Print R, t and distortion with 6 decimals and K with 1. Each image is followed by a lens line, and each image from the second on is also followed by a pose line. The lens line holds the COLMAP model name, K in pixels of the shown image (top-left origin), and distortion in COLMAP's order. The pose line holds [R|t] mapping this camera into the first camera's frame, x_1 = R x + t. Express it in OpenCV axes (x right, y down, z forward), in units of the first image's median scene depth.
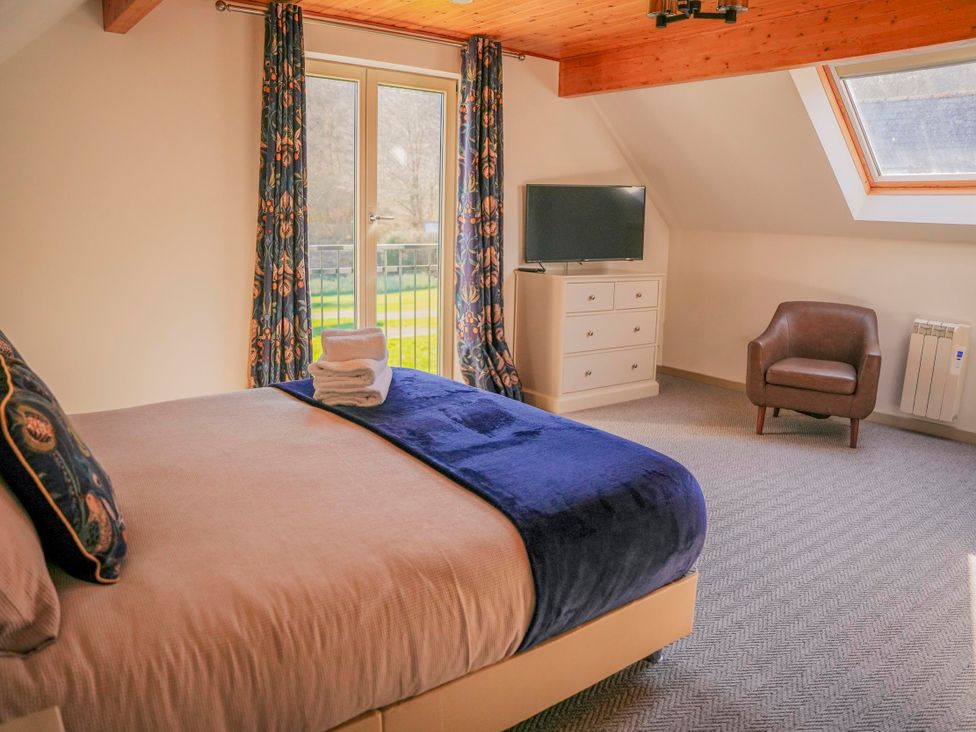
lens RADIAL K [[765.6, 0, 488.0], [0, 765.6, 366.0], [0, 0, 1]] dist [-0.181598, 0.142703]
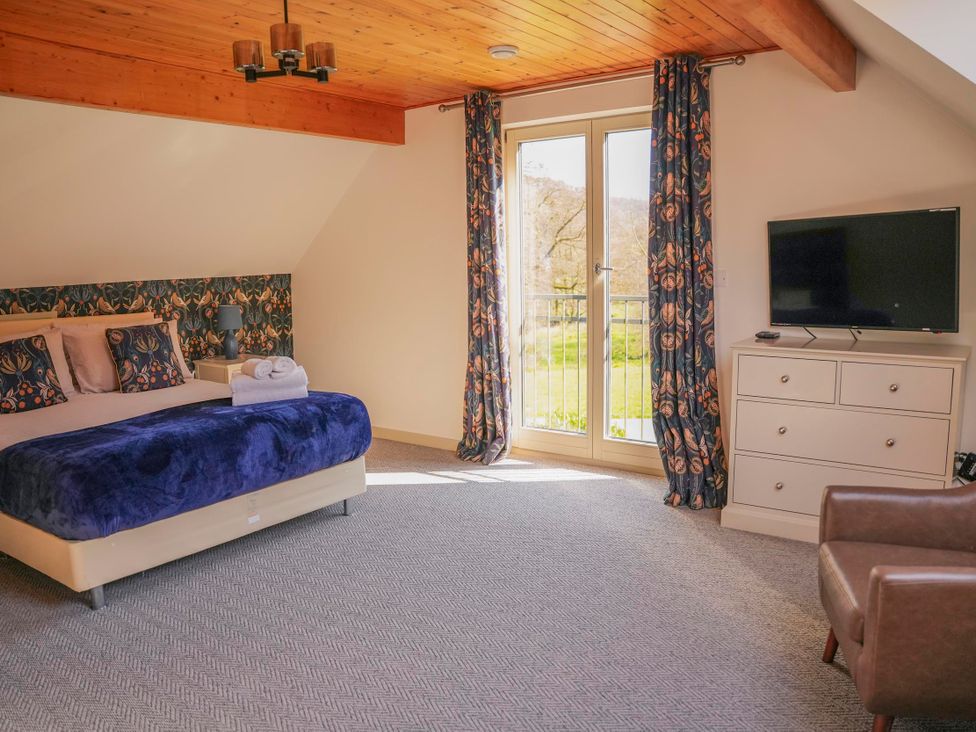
lens RADIAL K [[765.6, 0, 488.0], [0, 765.6, 366.0], [0, 0, 1]] dist [-0.181598, 0.142703]
pose [[0.294164, 0.102547, -0.950238, 0.738716], [-0.169997, 0.983988, 0.053564, -0.097194], [0.940515, 0.145781, 0.306886, 0.566972]]
